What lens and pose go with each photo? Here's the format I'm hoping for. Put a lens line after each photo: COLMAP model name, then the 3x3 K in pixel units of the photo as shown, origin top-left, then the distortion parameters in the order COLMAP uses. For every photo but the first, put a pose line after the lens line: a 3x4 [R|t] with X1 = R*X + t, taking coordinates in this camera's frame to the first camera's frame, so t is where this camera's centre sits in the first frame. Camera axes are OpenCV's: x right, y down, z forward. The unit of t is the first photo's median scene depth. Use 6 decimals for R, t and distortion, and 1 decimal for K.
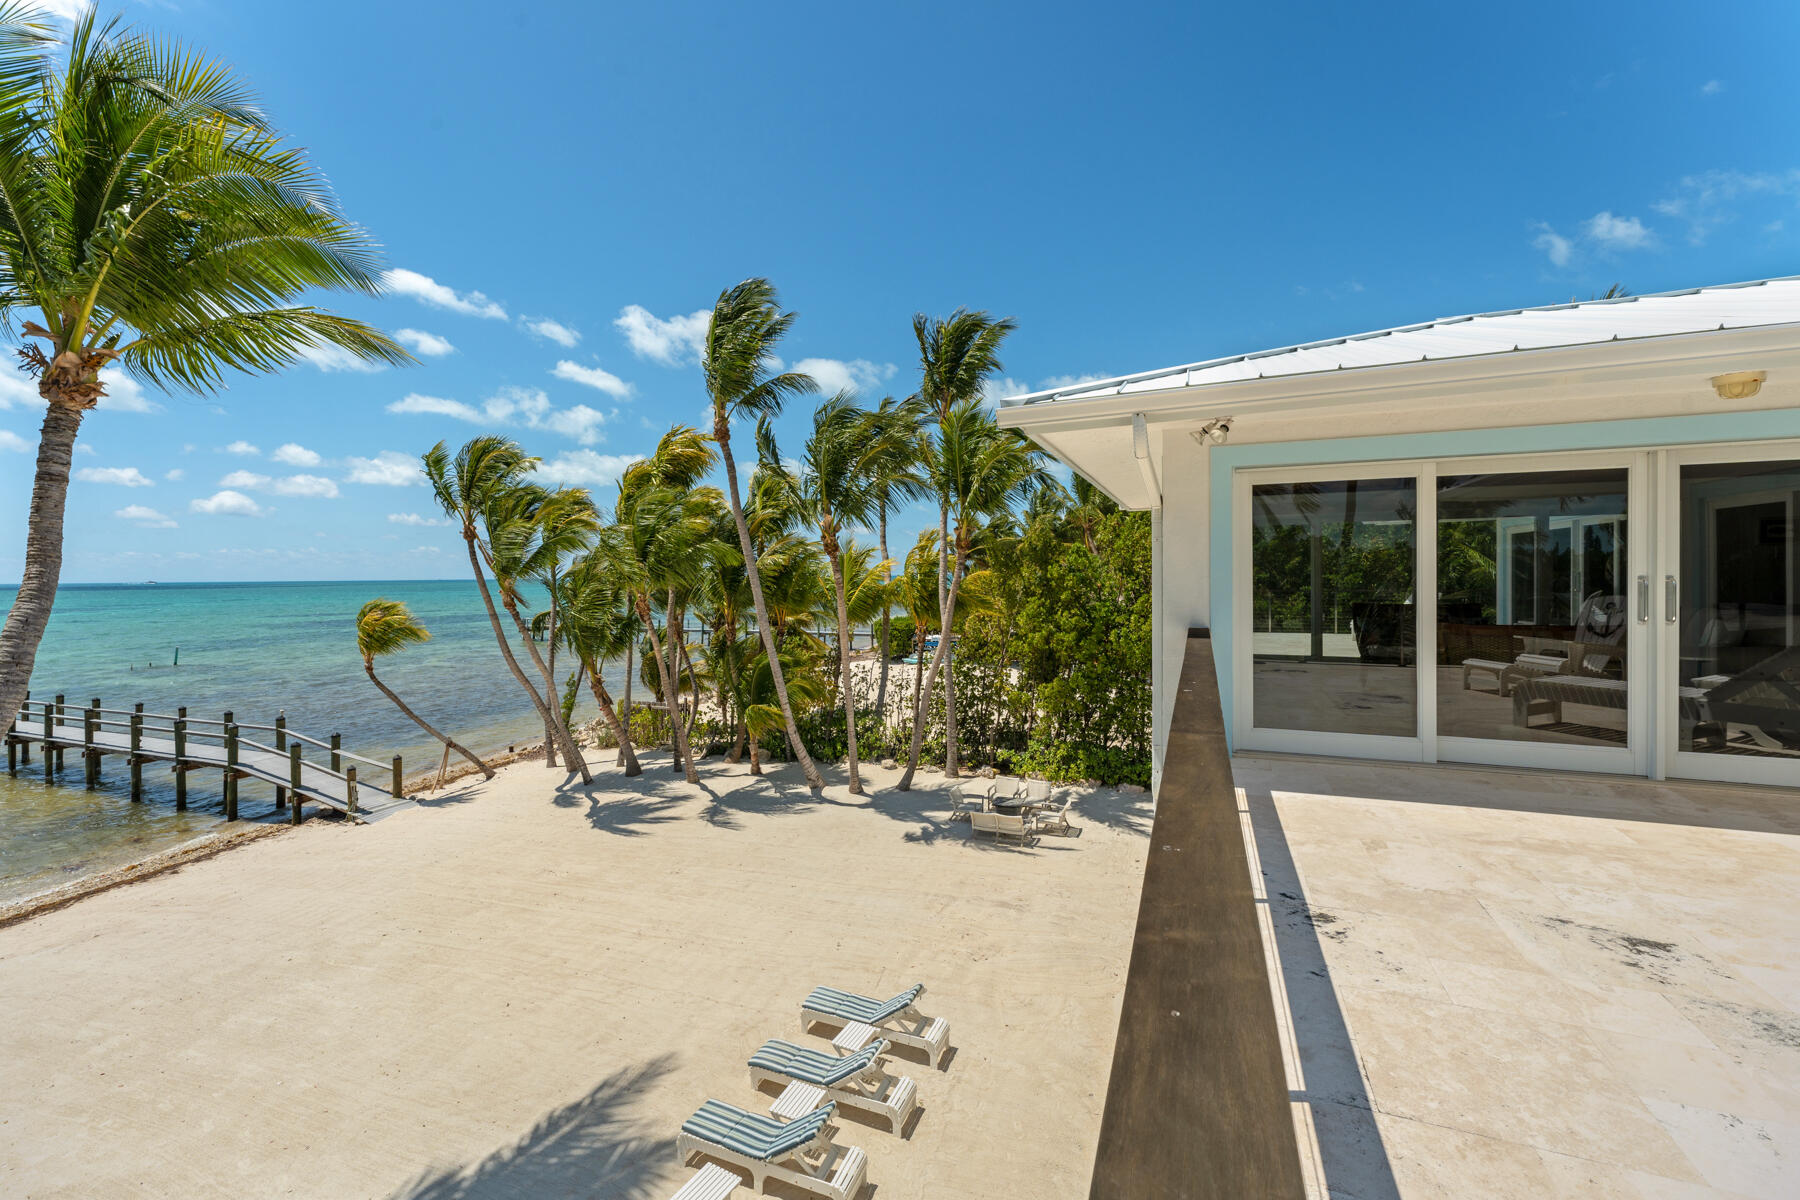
lens RADIAL K [[740.2, 0, 902.2], [0, 740.2, 579.8], [0, 0, 1]] dist [0.003110, 0.000194]
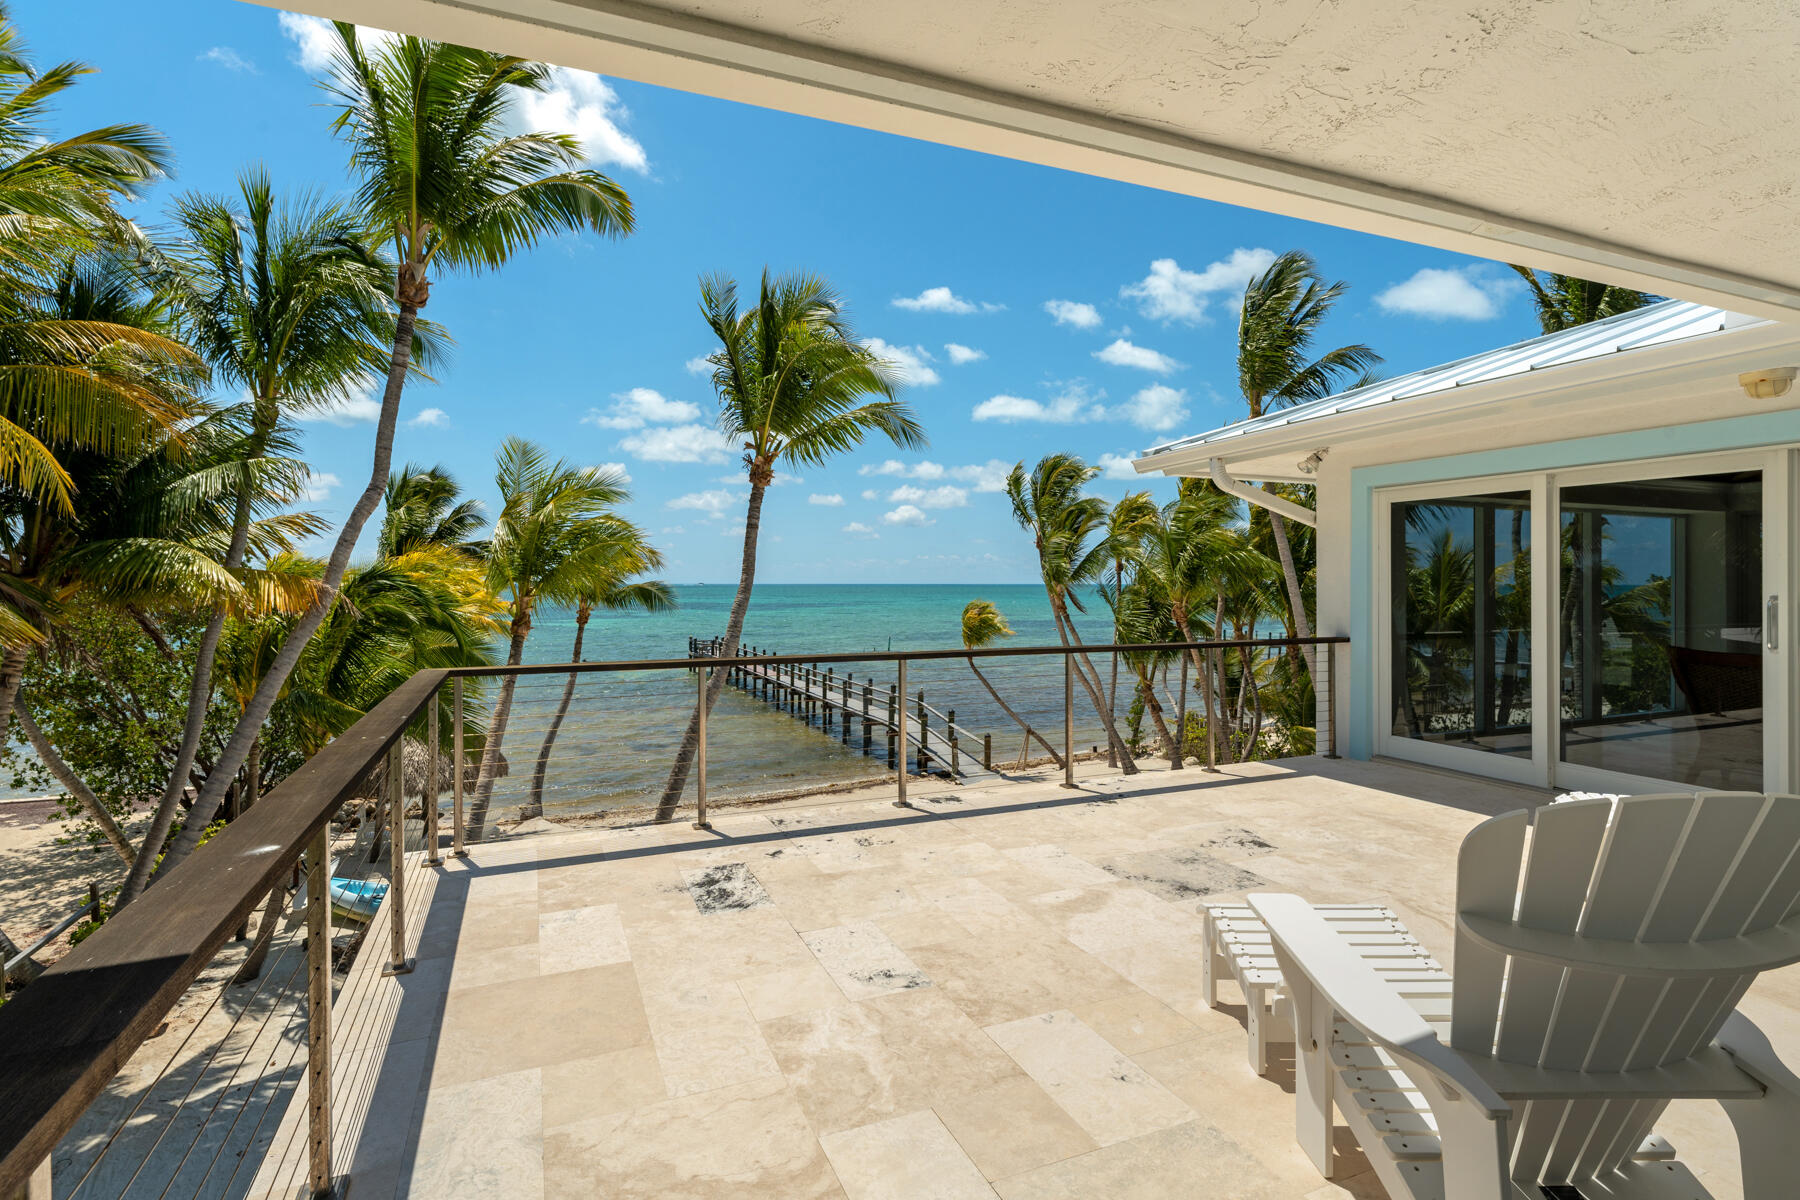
lens RADIAL K [[870.3, 0, 904.9], [0, 870.3, 578.5], [0, 0, 1]] dist [0.001698, 0.000153]
pose [[0.714934, 0.005766, -0.699168, 0.179214], [-0.011558, 0.999927, -0.003572, -0.001862], [0.699097, 0.010635, 0.714948, -0.075638]]
